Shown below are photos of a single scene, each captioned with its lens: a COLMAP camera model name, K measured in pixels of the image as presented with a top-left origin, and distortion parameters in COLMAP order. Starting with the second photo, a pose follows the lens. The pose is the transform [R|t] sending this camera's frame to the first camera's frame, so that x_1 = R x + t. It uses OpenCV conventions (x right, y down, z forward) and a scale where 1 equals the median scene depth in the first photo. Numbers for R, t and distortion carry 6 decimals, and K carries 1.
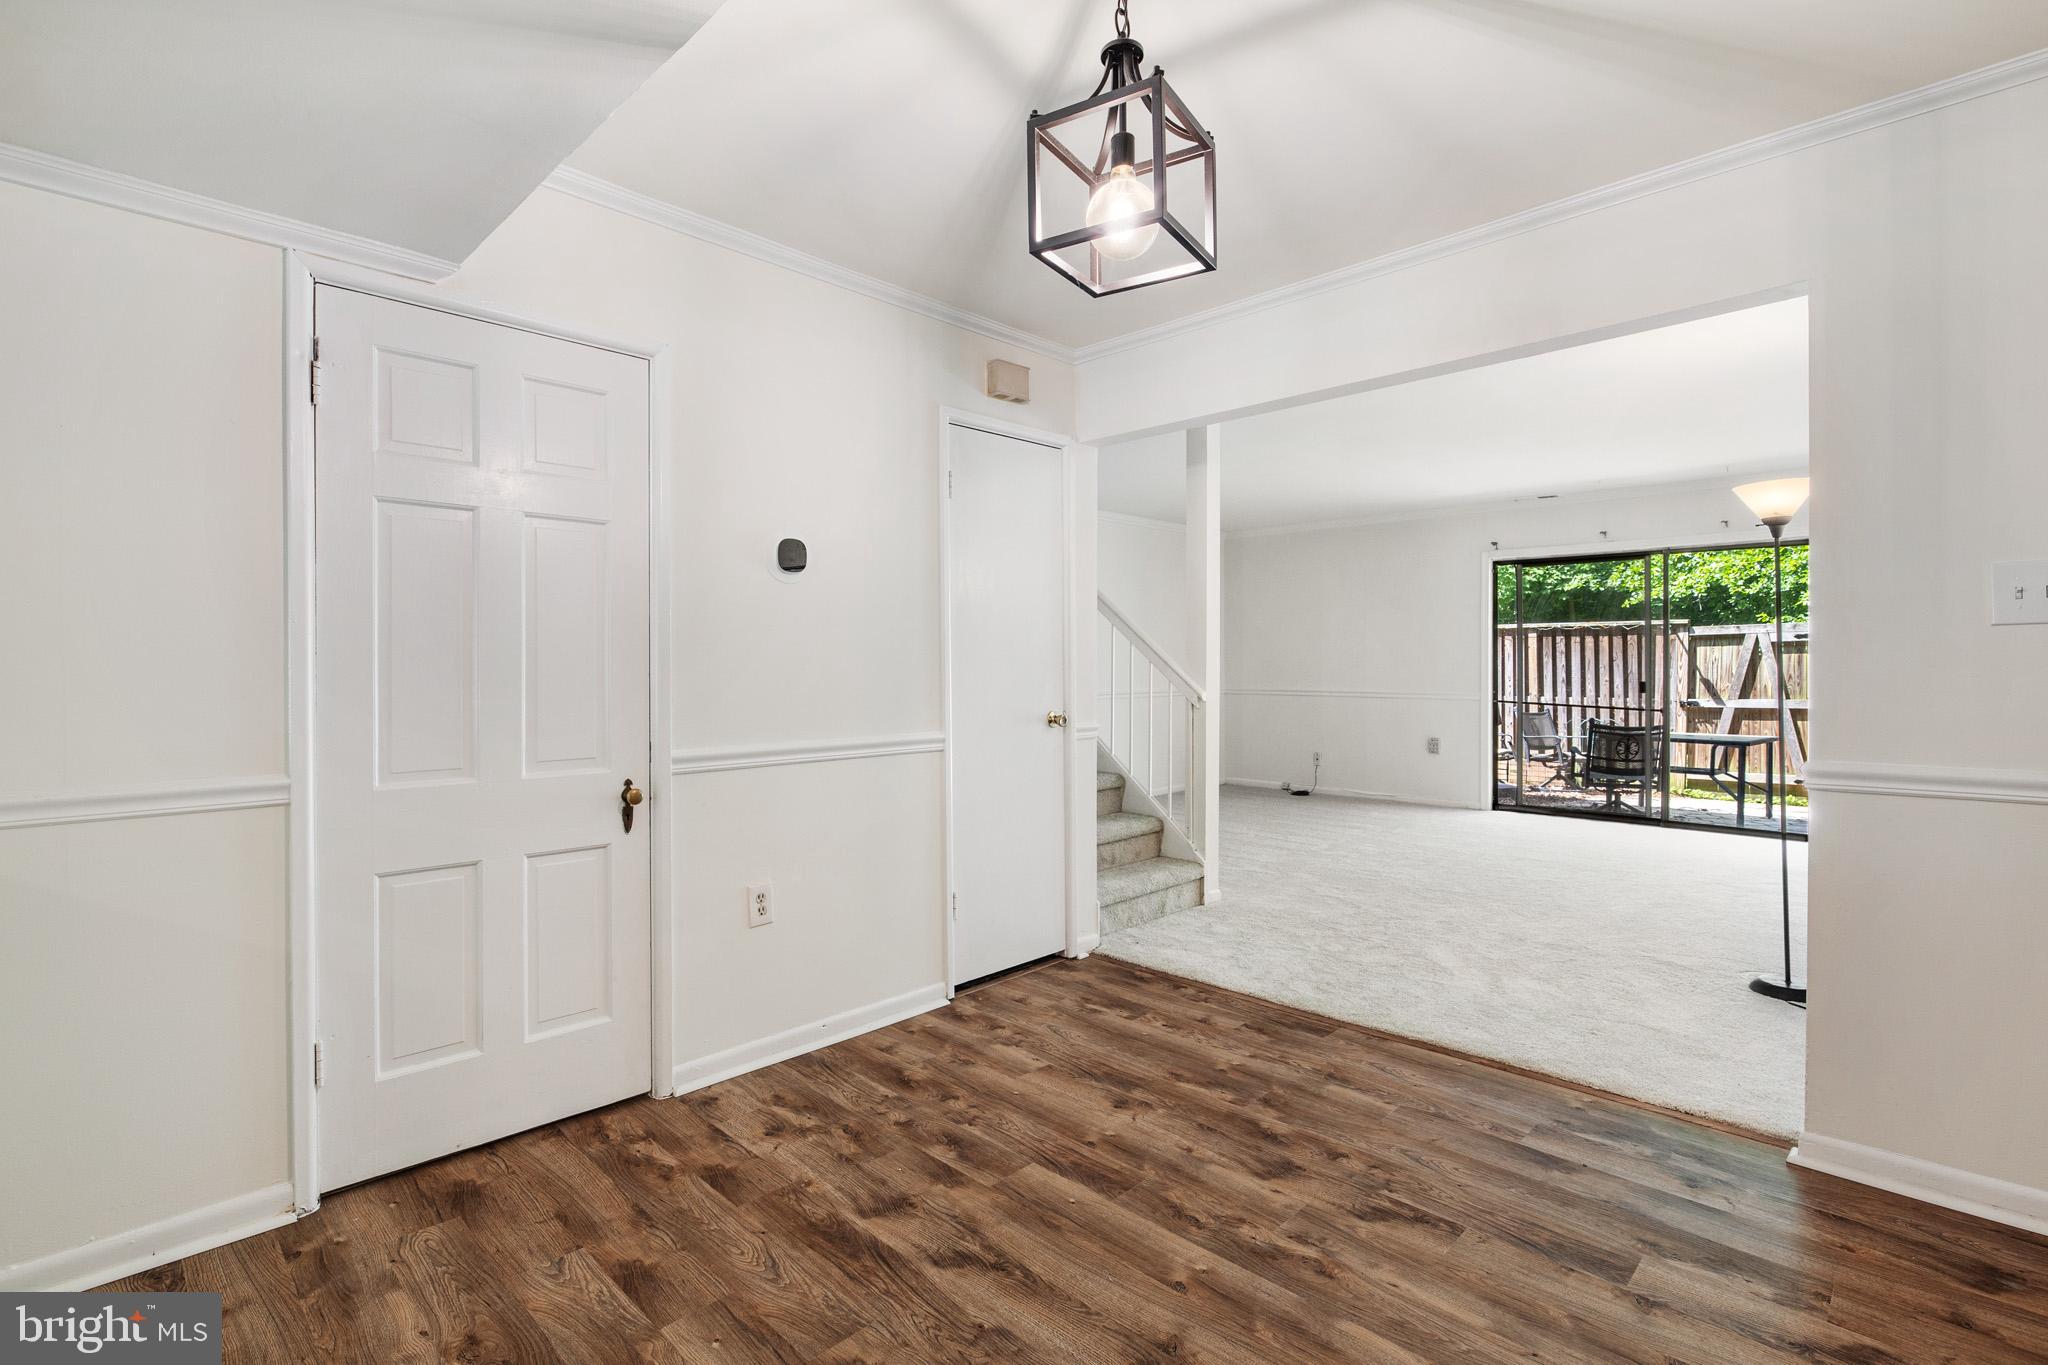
lens RADIAL K [[965.5, 0, 1027.1], [0, 965.5, 673.3], [0, 0, 1]] dist [-0.003625, -0.000398]
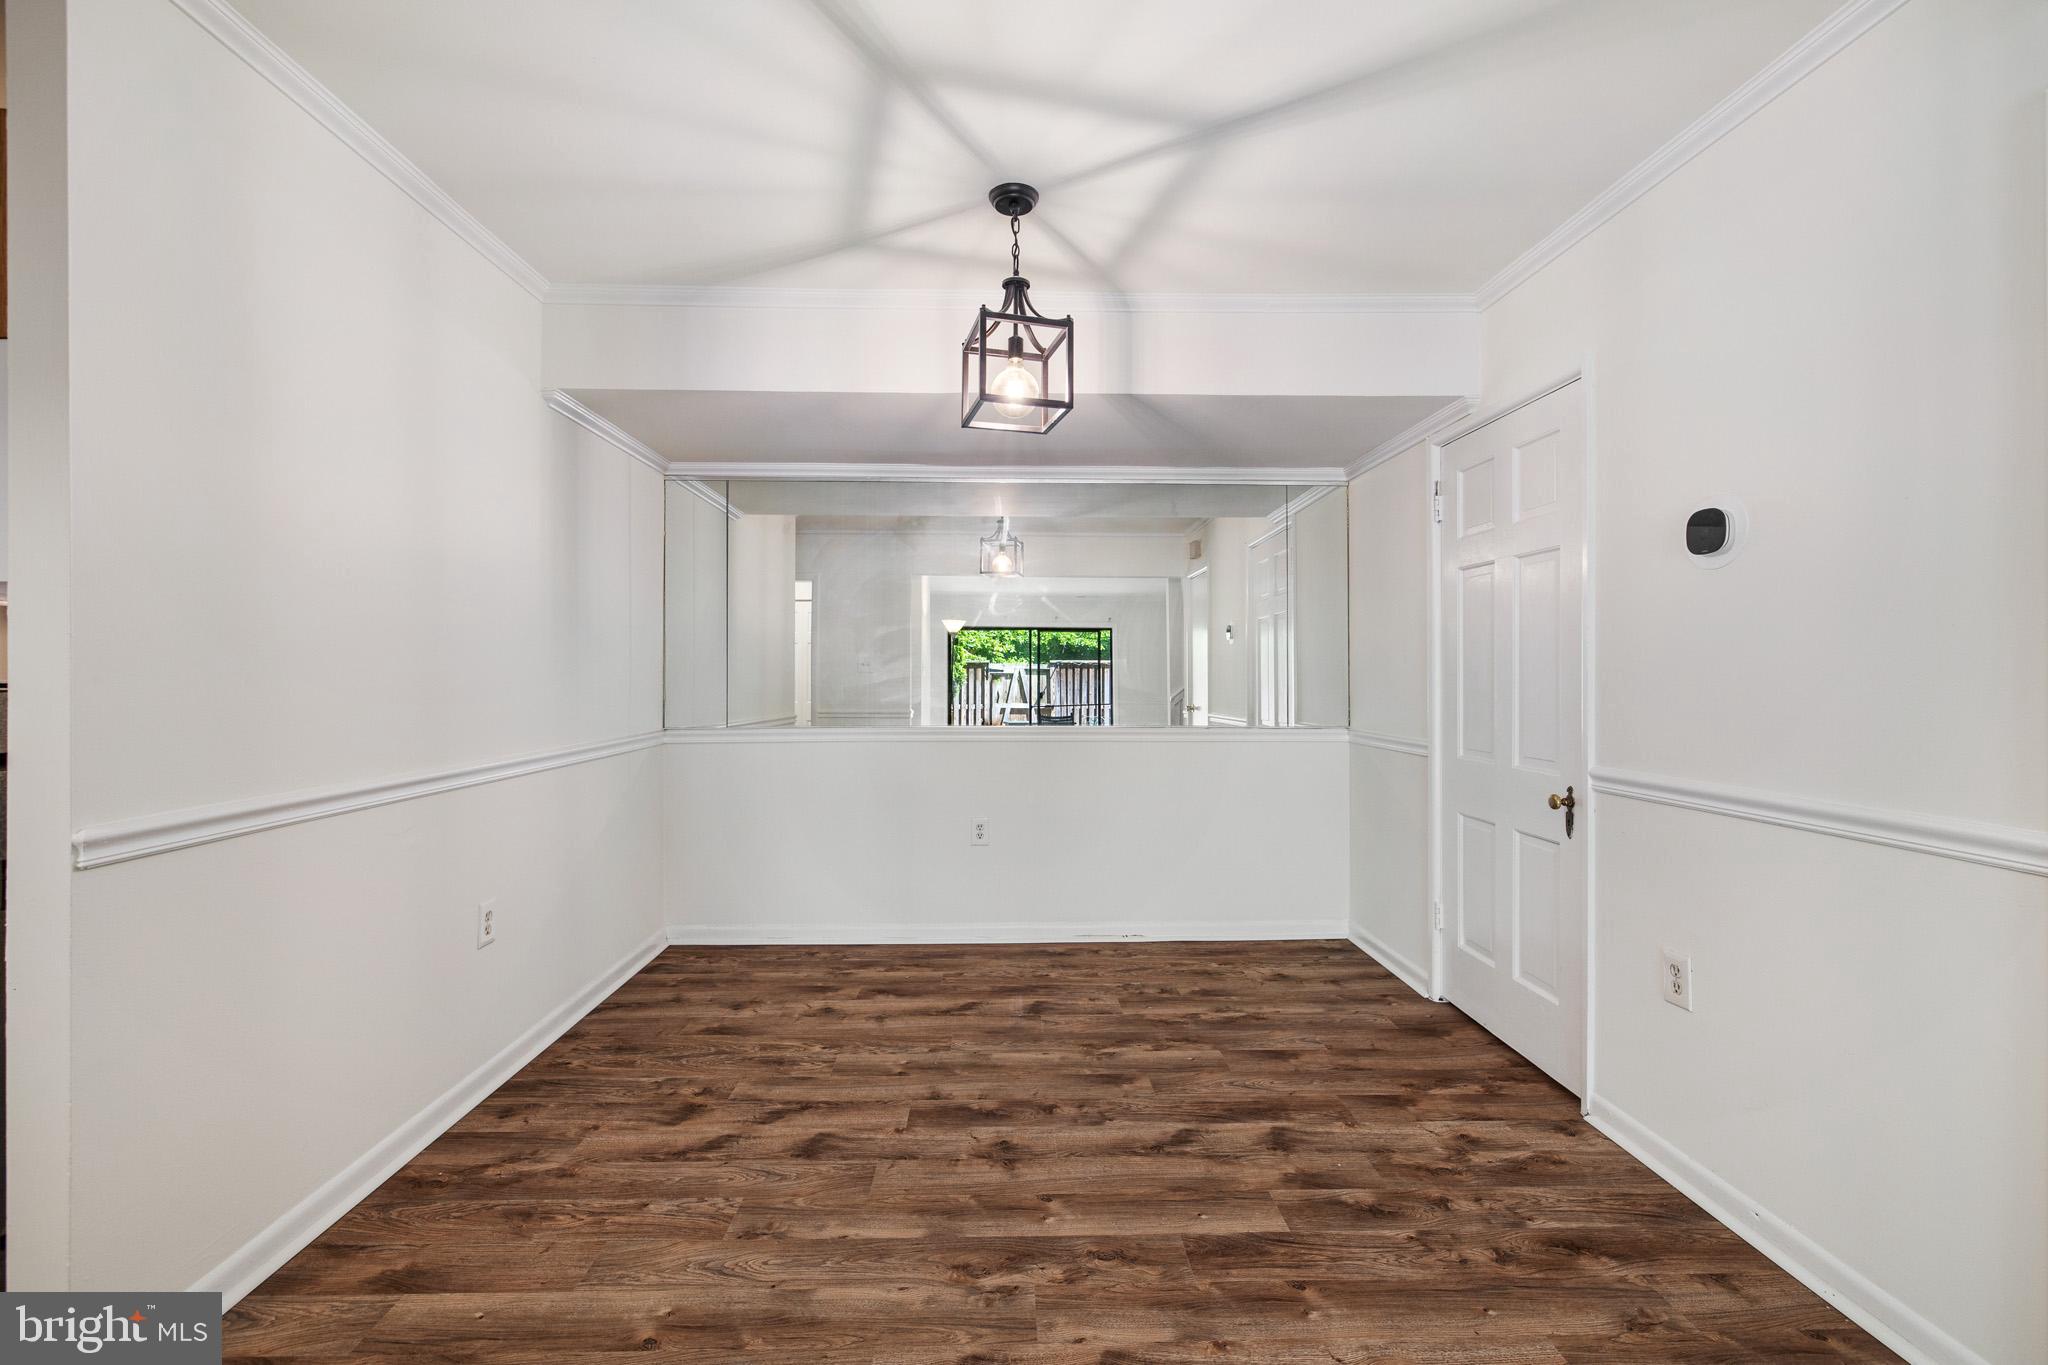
lens RADIAL K [[856.6, 0, 1029.5], [0, 856.6, 674.1], [0, 0, 1]] dist [-0.003191, 0.000060]
pose [[-0.690426, 0.000026, -0.723403, 0.835172], [-0.006054, 0.999965, 0.005814, -0.018237], [0.723377, 0.008394, -0.690402, 1.521042]]
